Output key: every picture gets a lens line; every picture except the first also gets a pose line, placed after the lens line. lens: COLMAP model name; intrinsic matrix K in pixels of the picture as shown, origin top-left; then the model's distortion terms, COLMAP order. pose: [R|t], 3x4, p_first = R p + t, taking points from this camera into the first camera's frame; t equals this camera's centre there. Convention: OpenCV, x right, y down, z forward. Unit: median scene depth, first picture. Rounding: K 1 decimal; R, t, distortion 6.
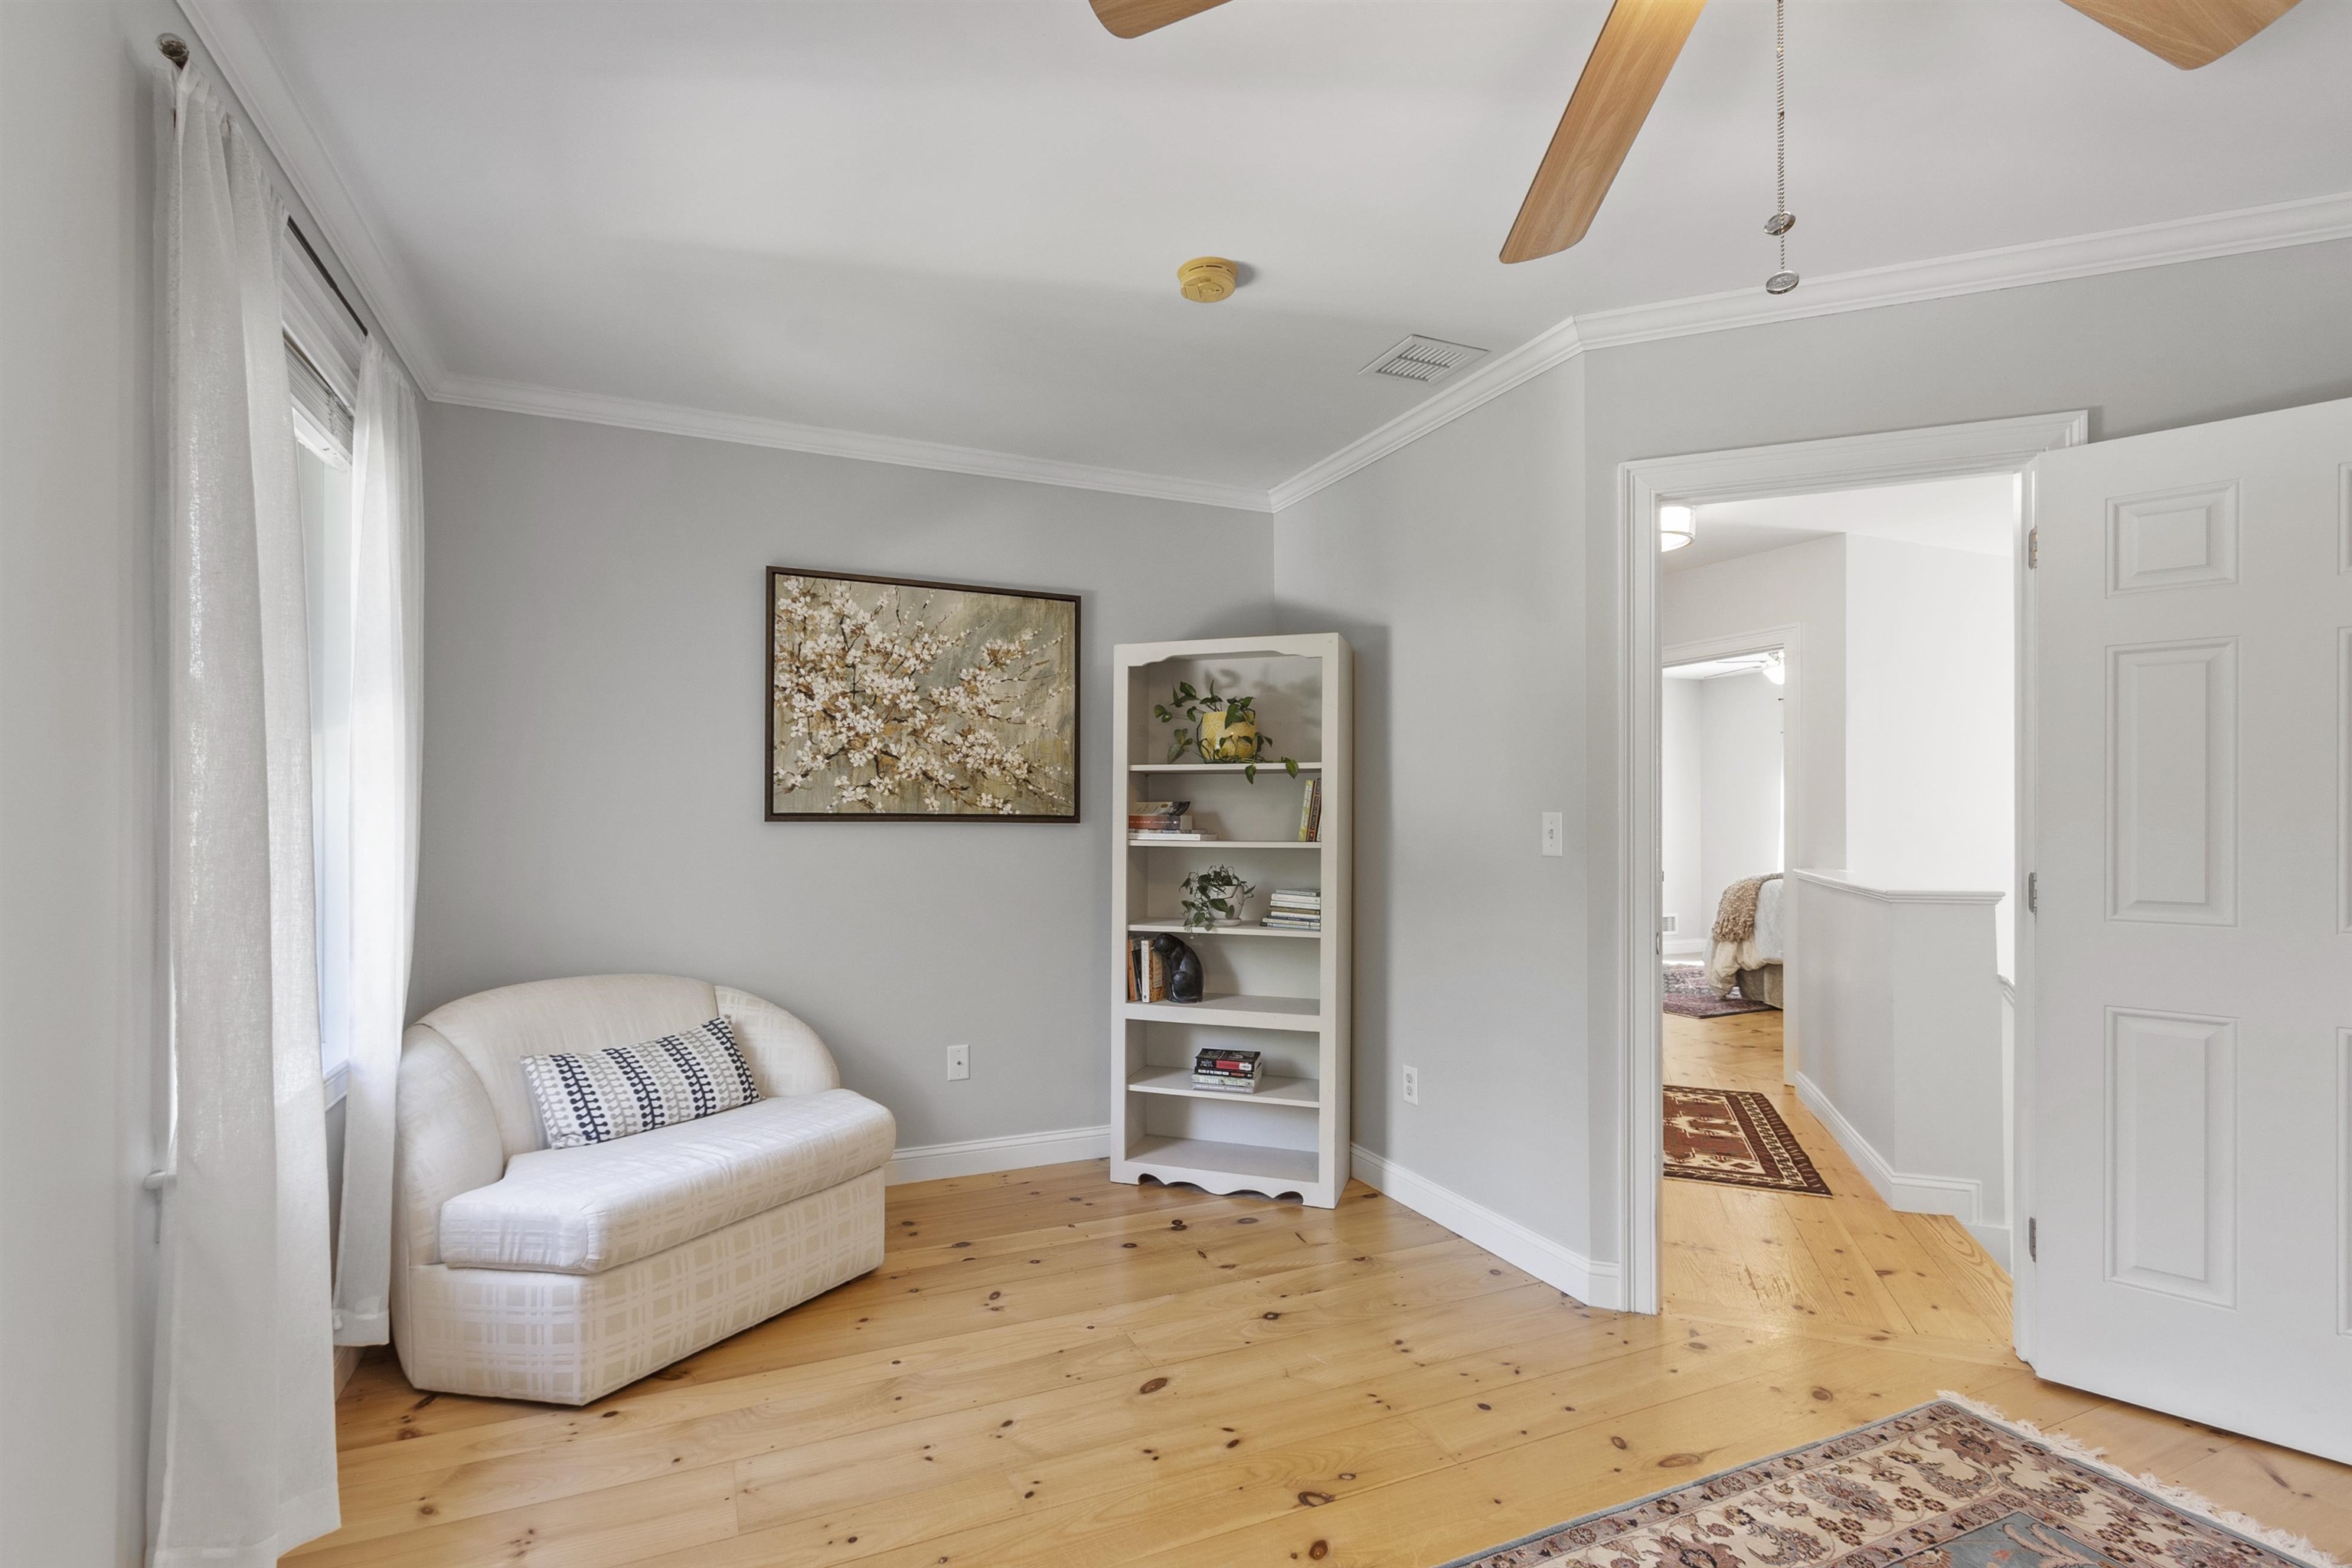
lens RADIAL K [[1029.0, 0, 1173.9], [0, 1029.0, 803.3], [0, 0, 1]] dist [0.003399, -0.000546]
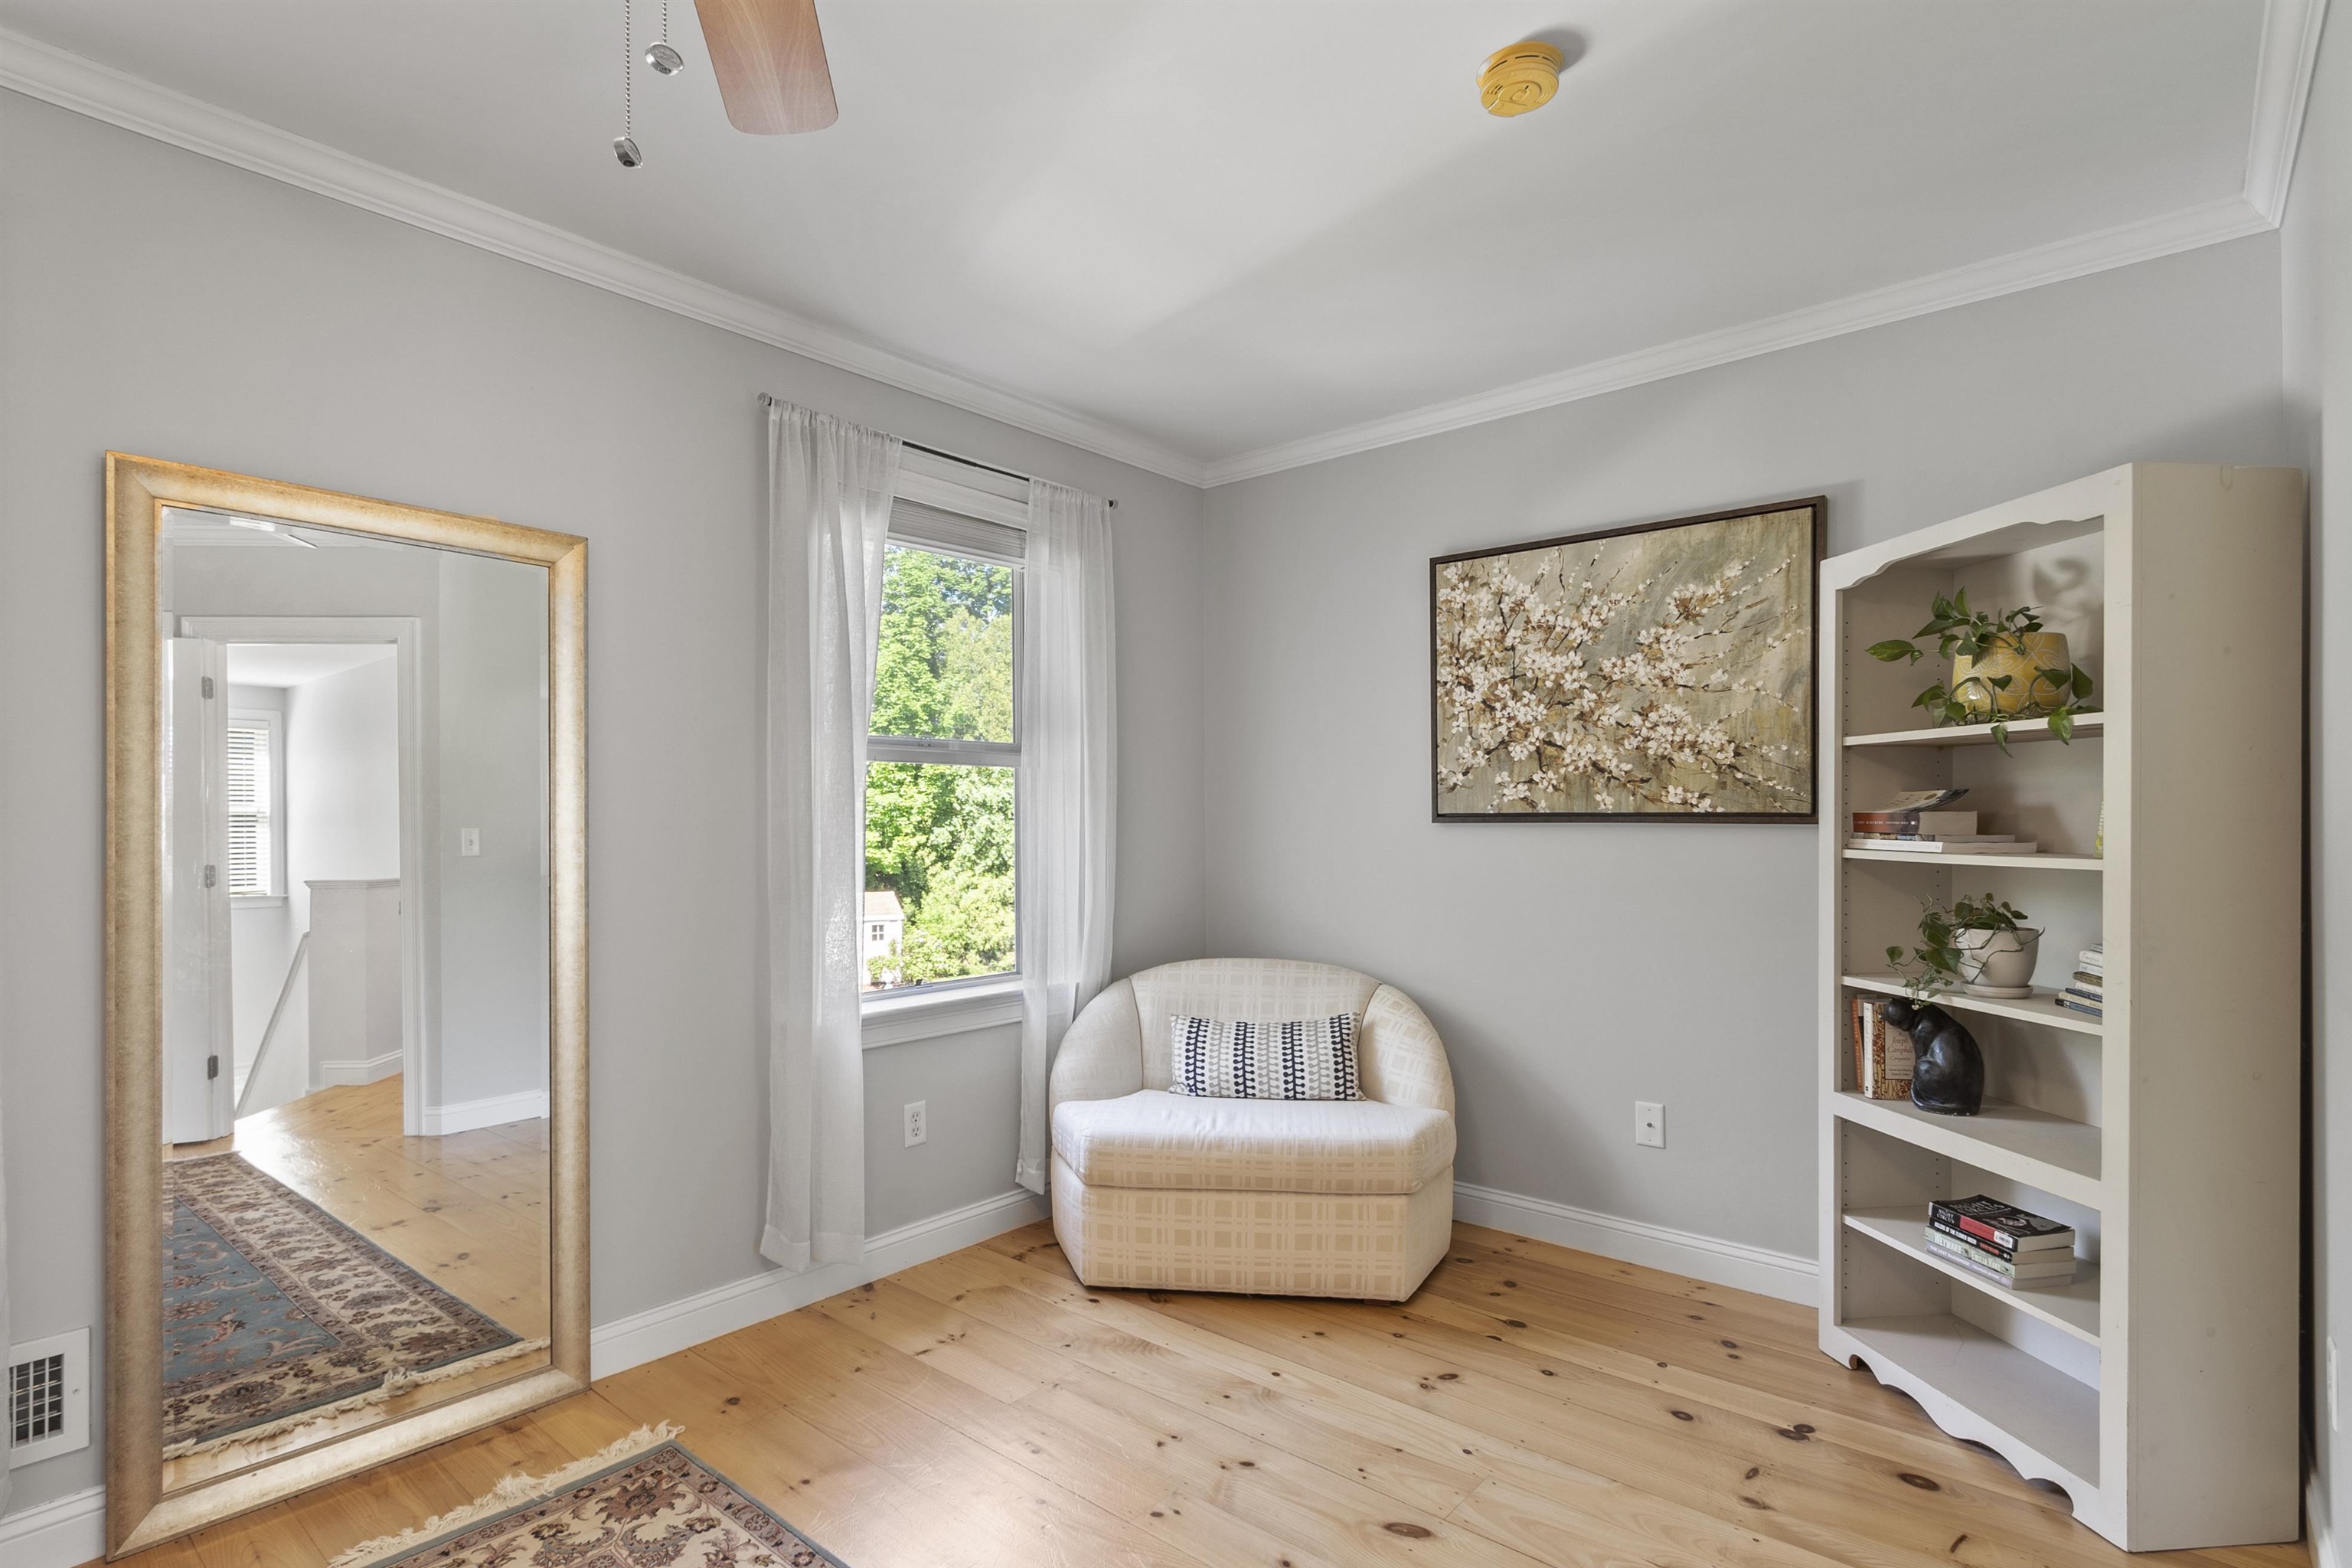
lens RADIAL K [[1179.9, 0, 1177.1], [0, 1179.9, 799.6], [0, 0, 1]] dist [0.000847, -0.002192]
pose [[0.434658, -0.017544, -0.900425, 0.469318], [0.021148, 0.999733, -0.009271, 0.001181], [0.900347, -0.015012, 0.434913, 0.283756]]
